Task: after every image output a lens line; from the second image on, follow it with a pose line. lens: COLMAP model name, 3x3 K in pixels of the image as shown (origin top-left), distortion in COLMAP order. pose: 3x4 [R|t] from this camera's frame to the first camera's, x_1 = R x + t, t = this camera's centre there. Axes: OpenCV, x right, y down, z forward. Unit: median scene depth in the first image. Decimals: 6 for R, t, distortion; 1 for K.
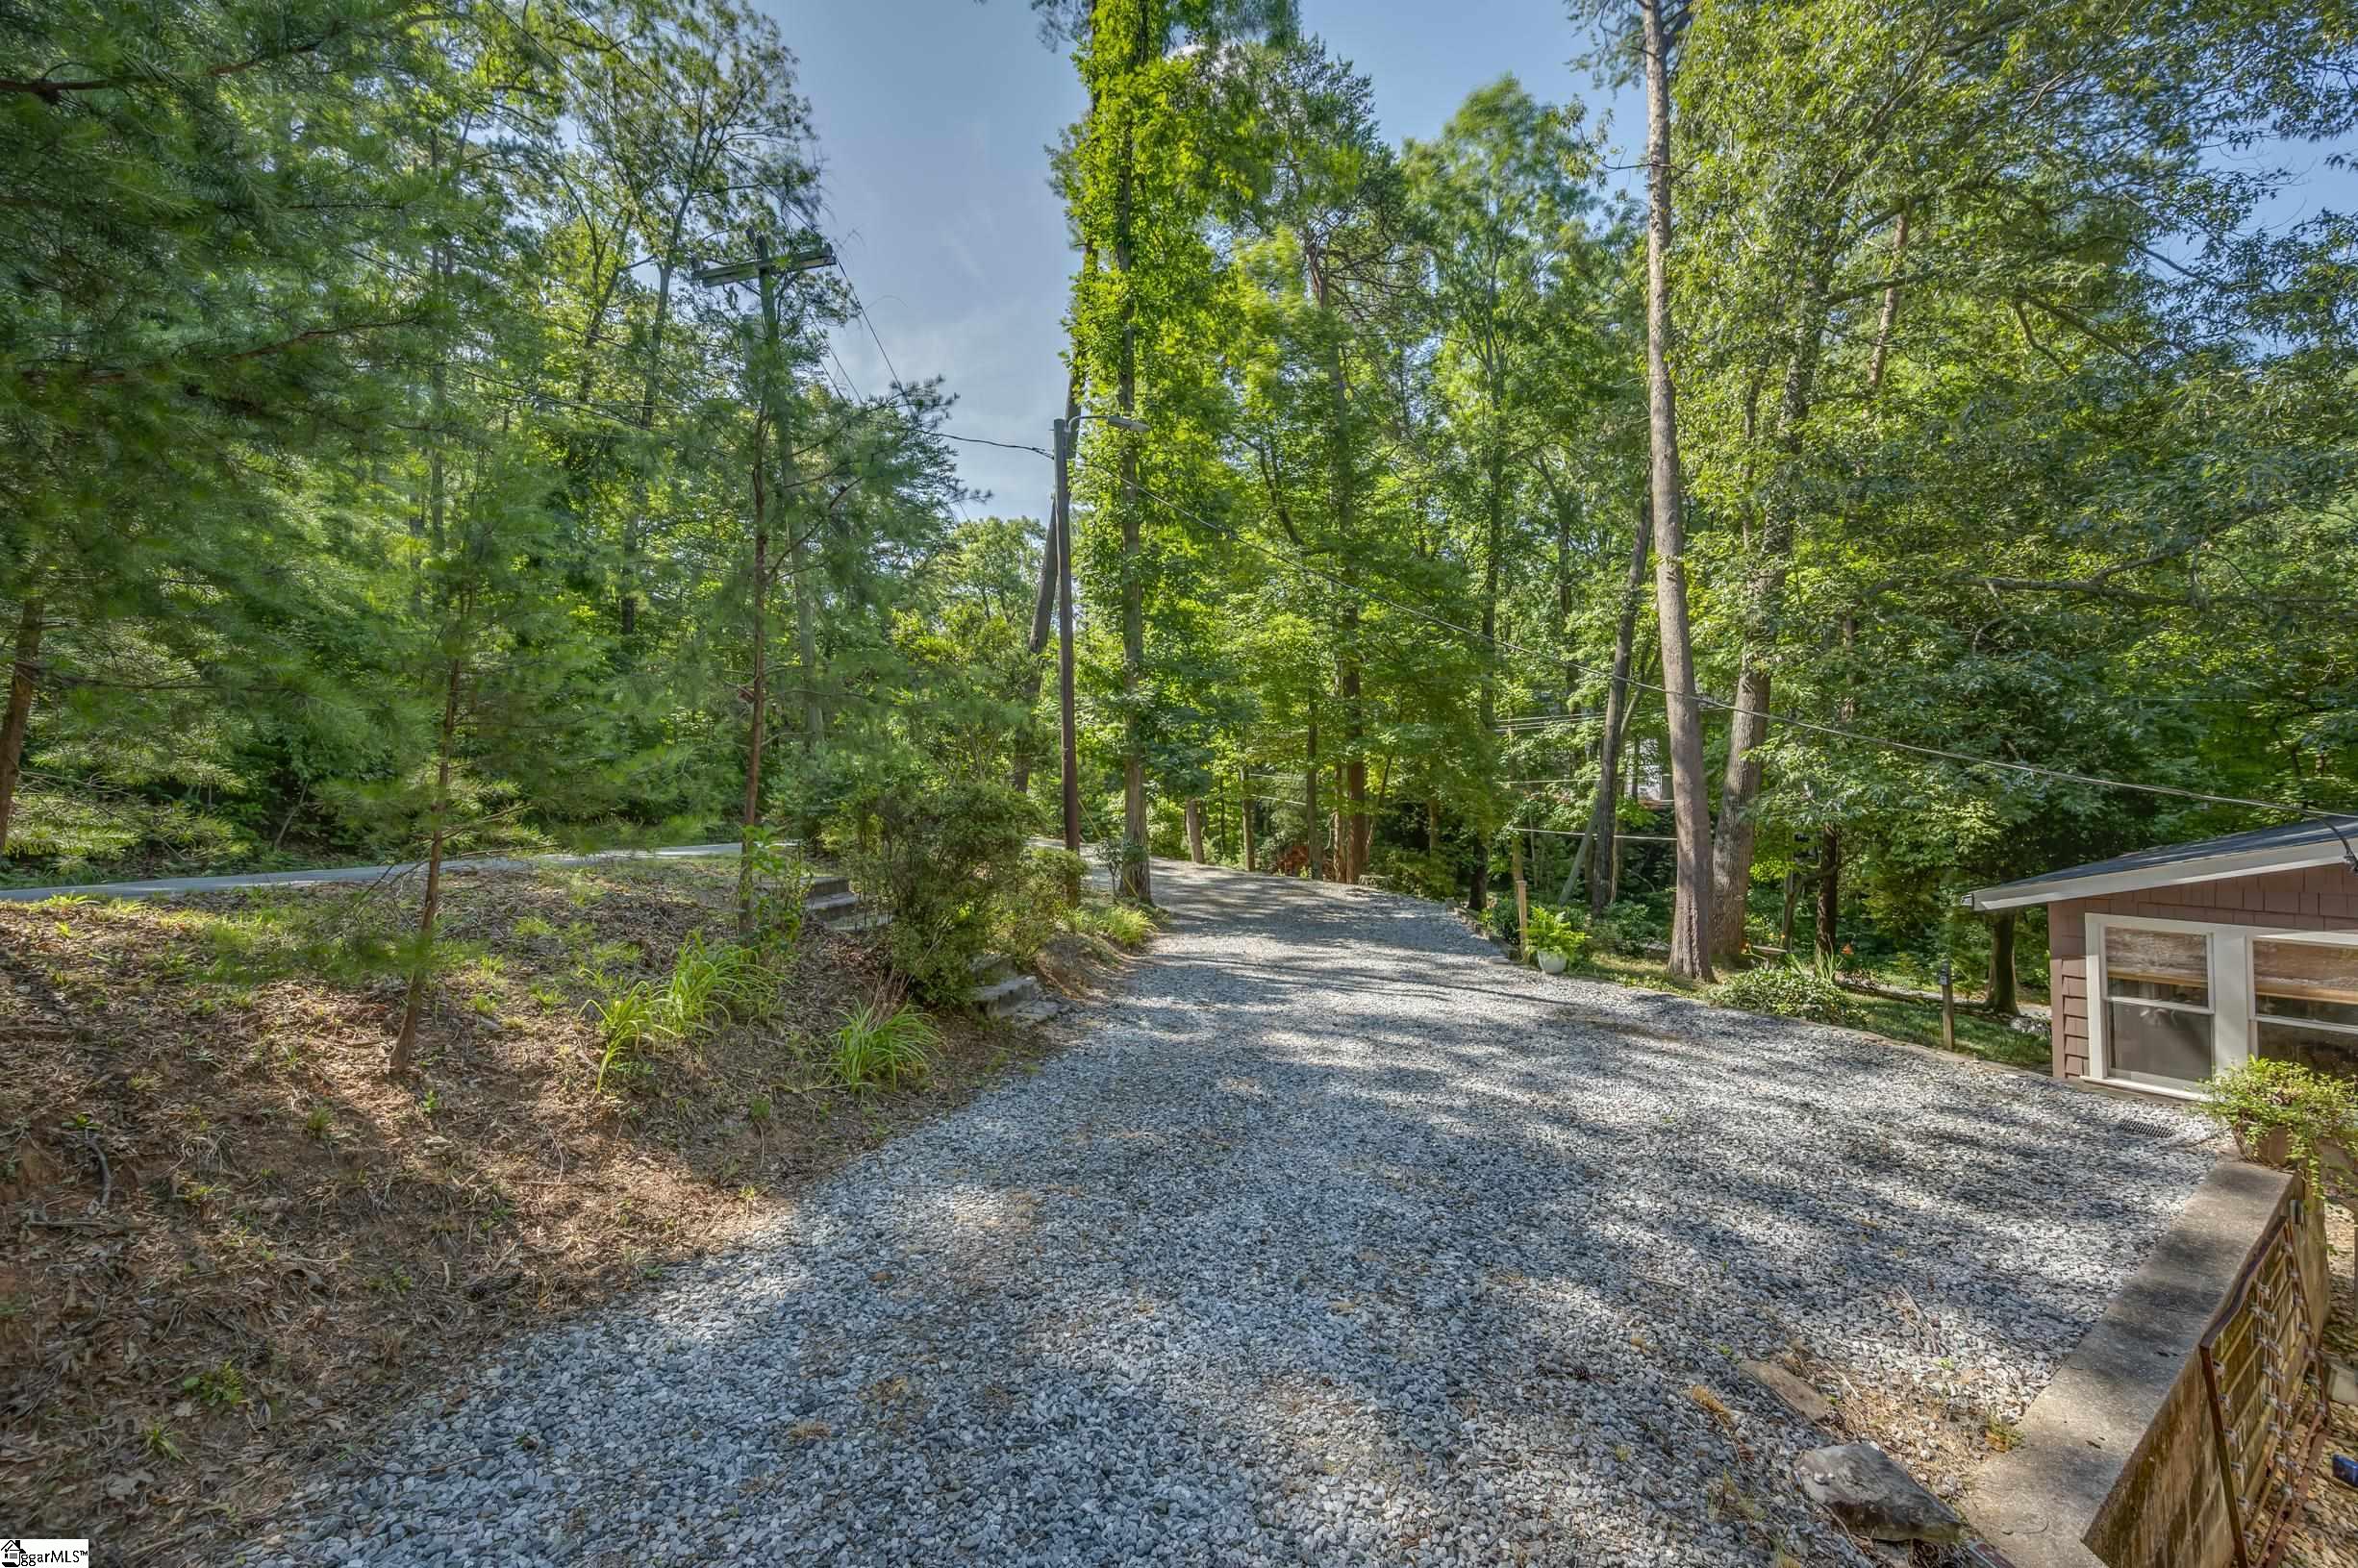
lens RADIAL K [[933.9, 0, 1171.8], [0, 933.9, 732.4], [0, 0, 1]] dist [0.000744, 0.000052]
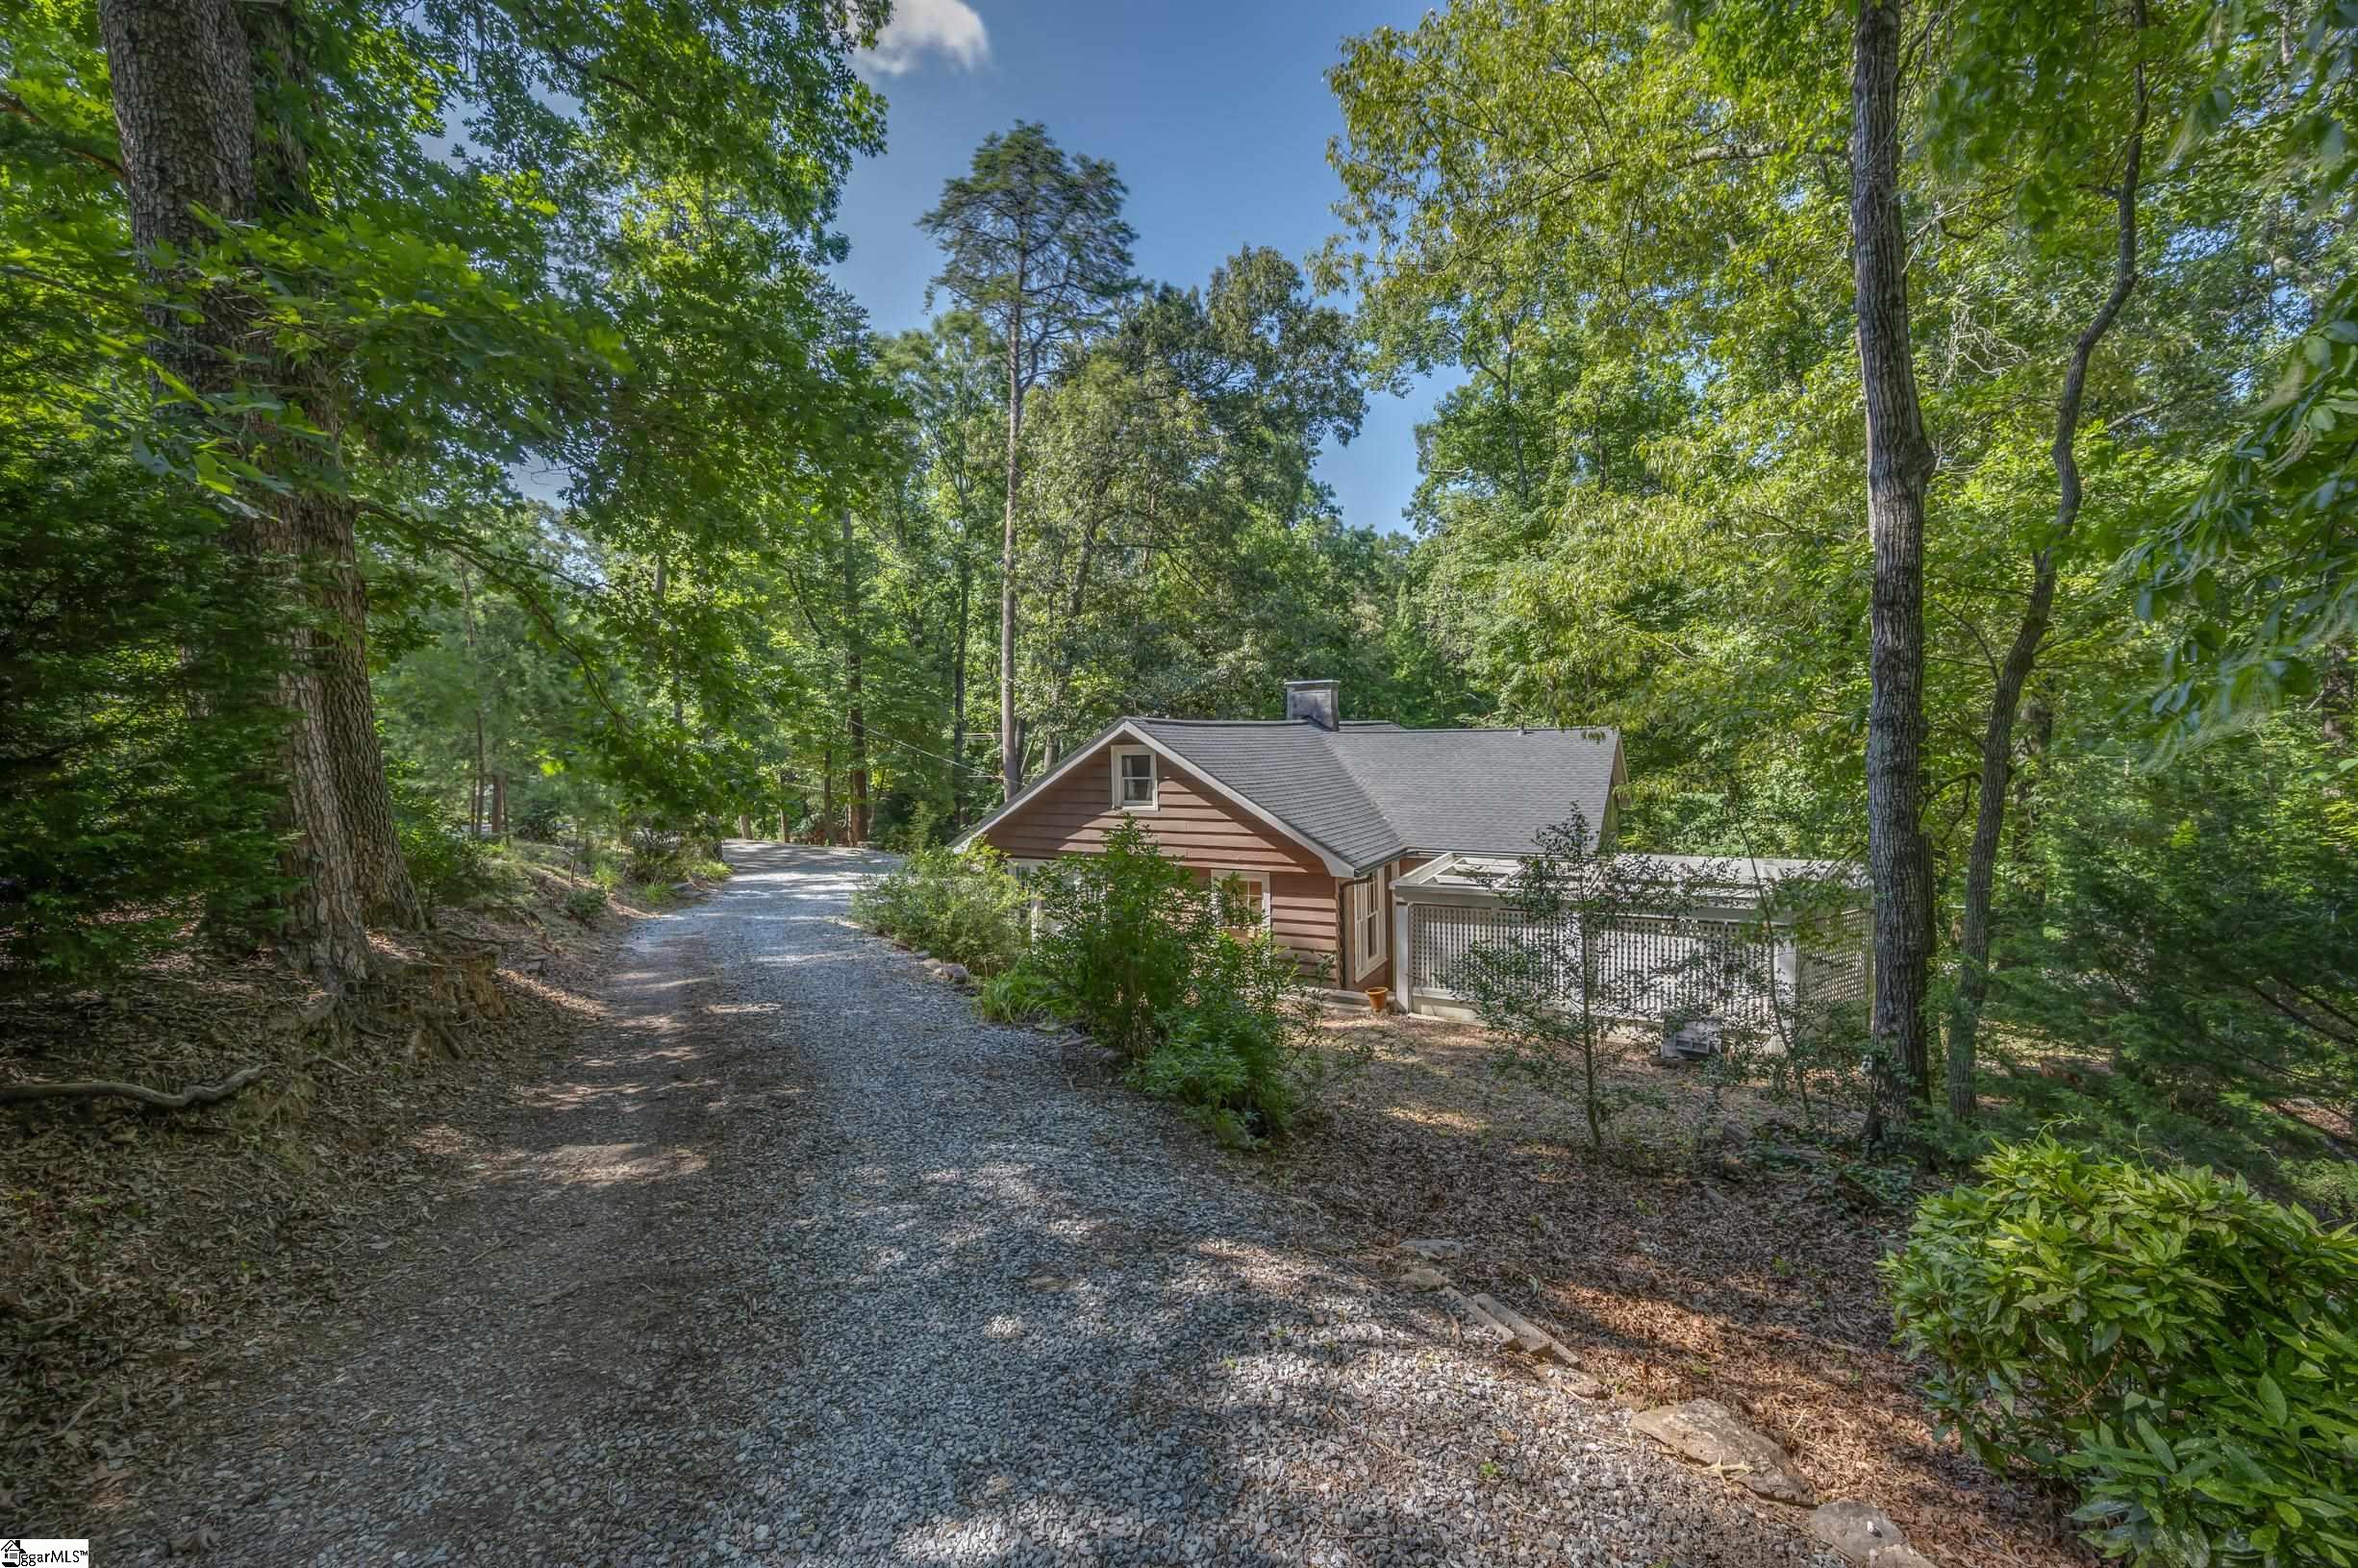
lens RADIAL K [[940.2, 0, 1187.6], [0, 940.2, 788.1], [0, 0, 1]] dist [0.000020, -0.000011]
pose [[0.885899, -0.016734, 0.463577, -0.047966], [-0.023895, 0.996376, 0.081630, -0.085972], [-0.463263, -0.083394, 0.882288, -0.689595]]
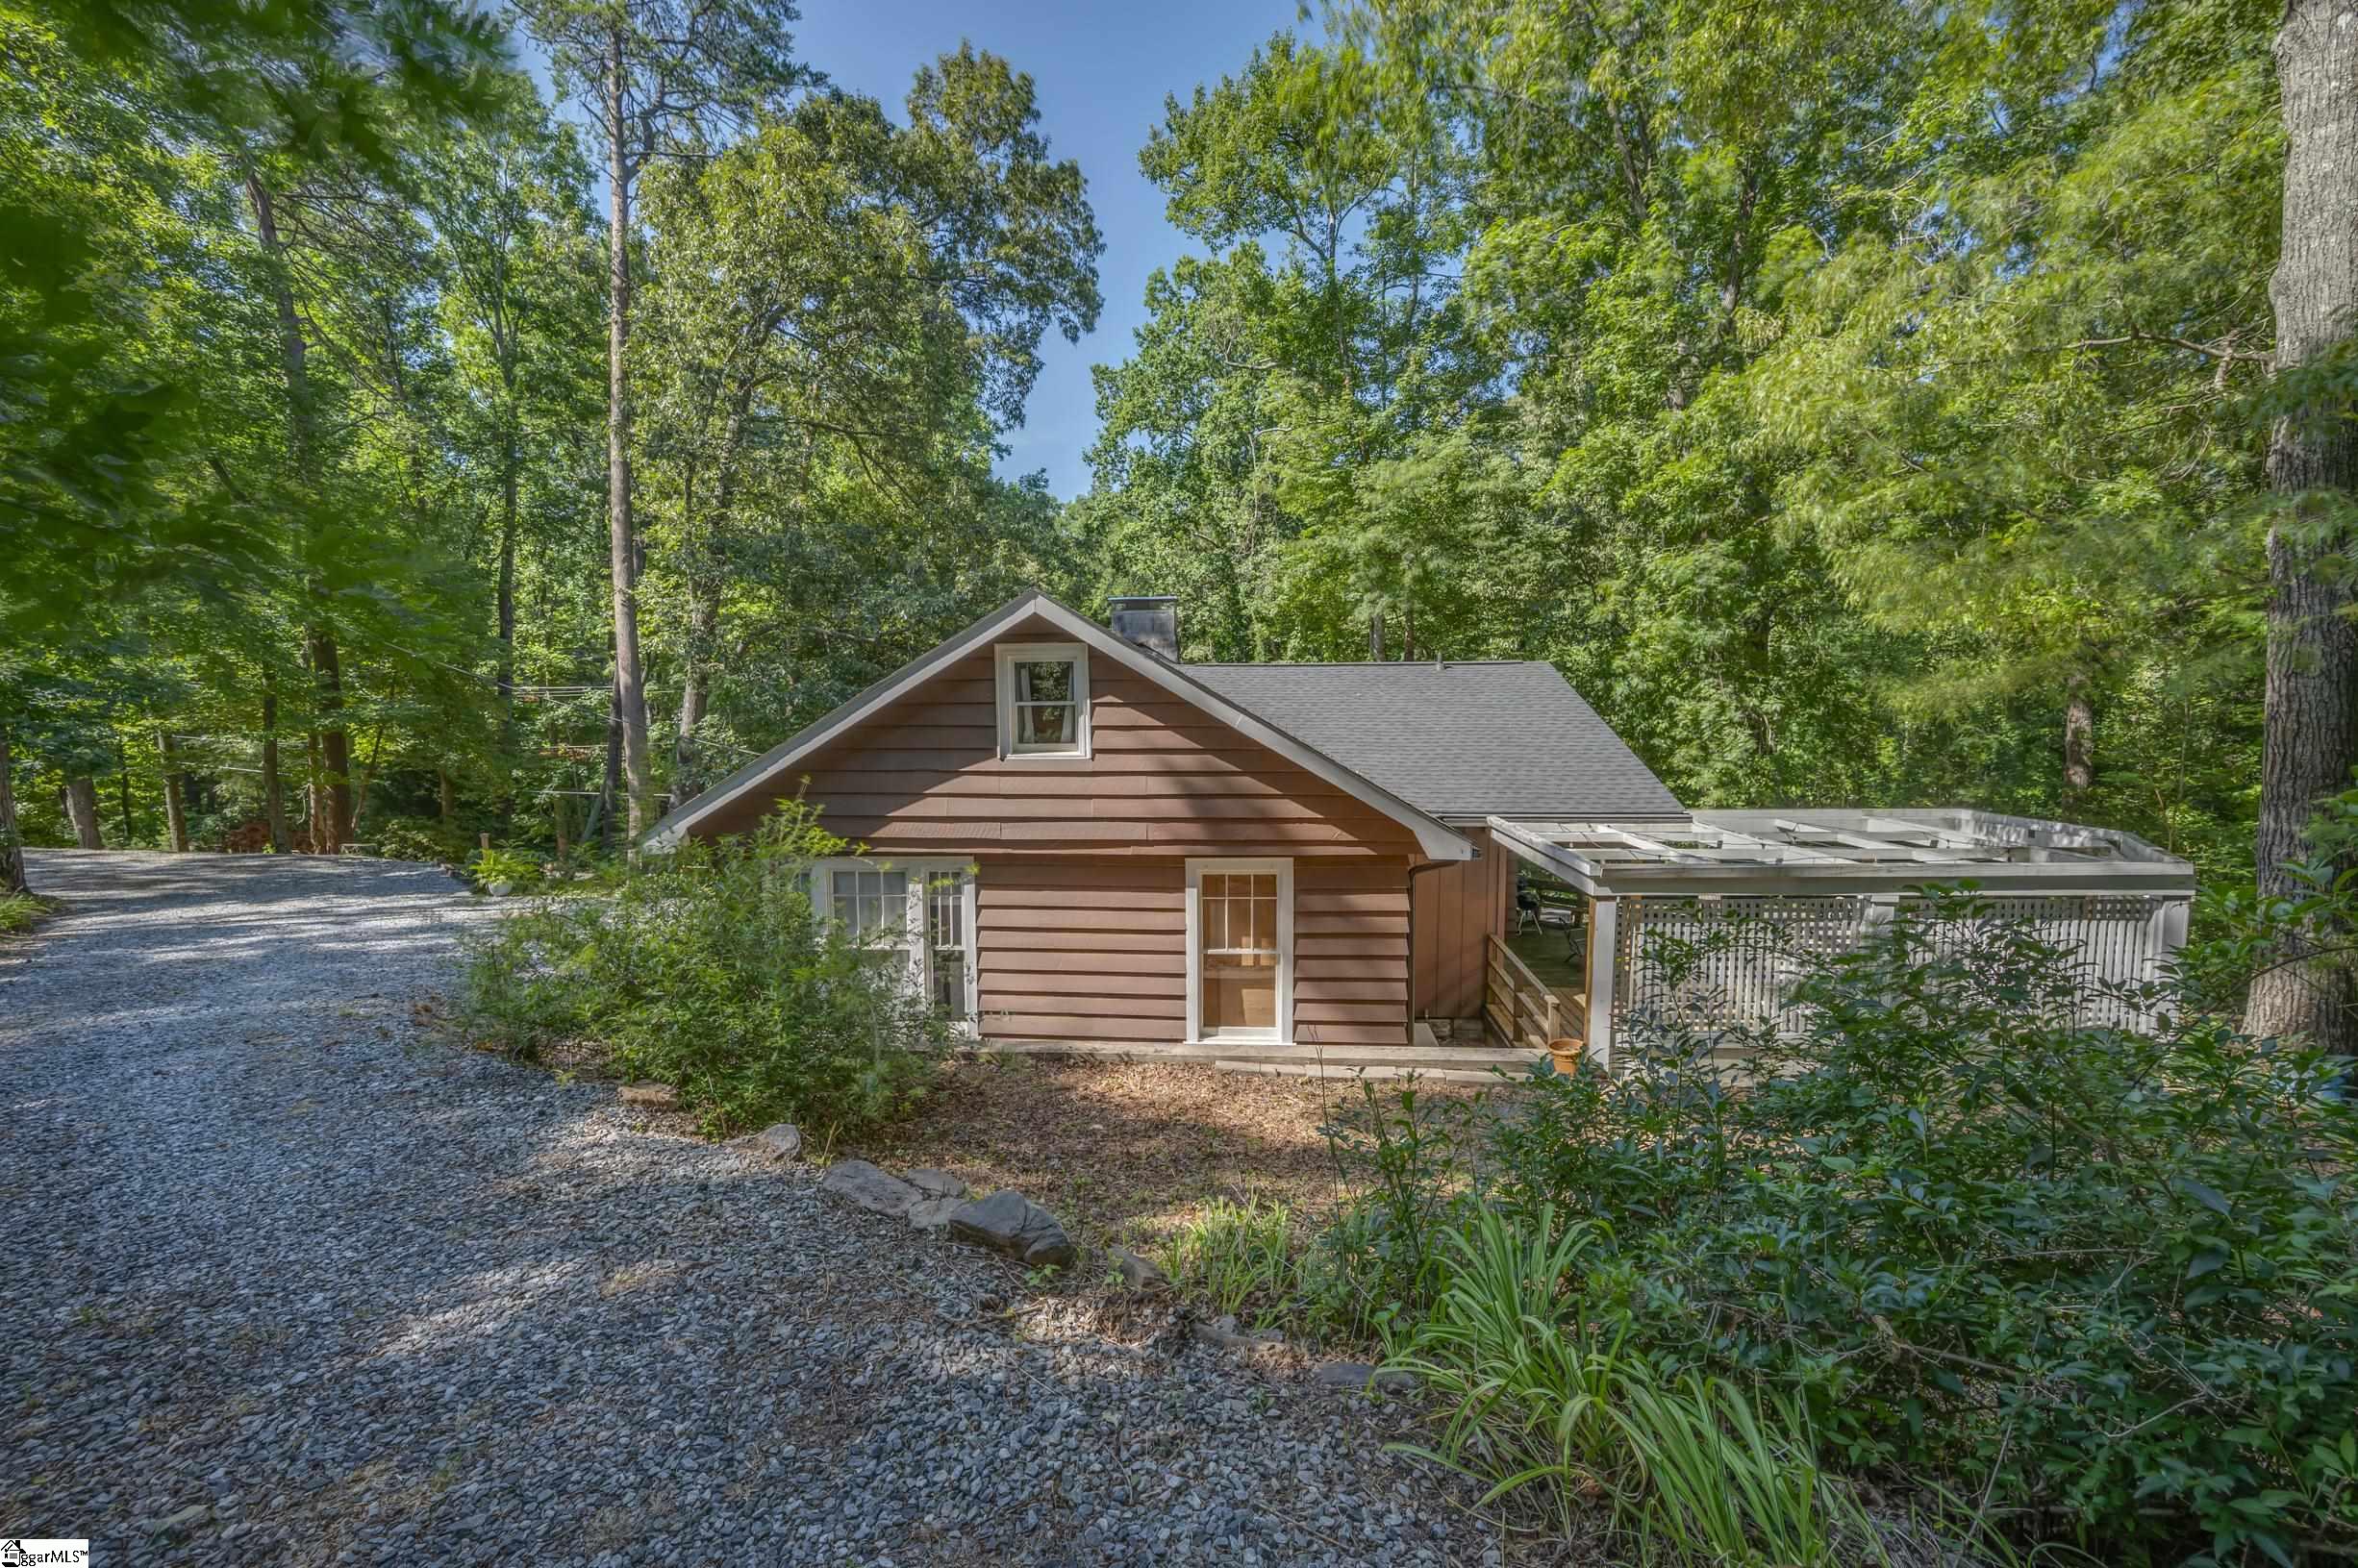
lens RADIAL K [[940.2, 0, 1187.6], [0, 940.2, 788.1], [0, 0, 1]] dist [0.000020, -0.000011]
pose [[0.616062, -0.041668, 0.786594, -0.031329], [-0.042354, 0.995403, 0.085901, -0.034146], [-0.786558, -0.086235, 0.611466, -0.331778]]
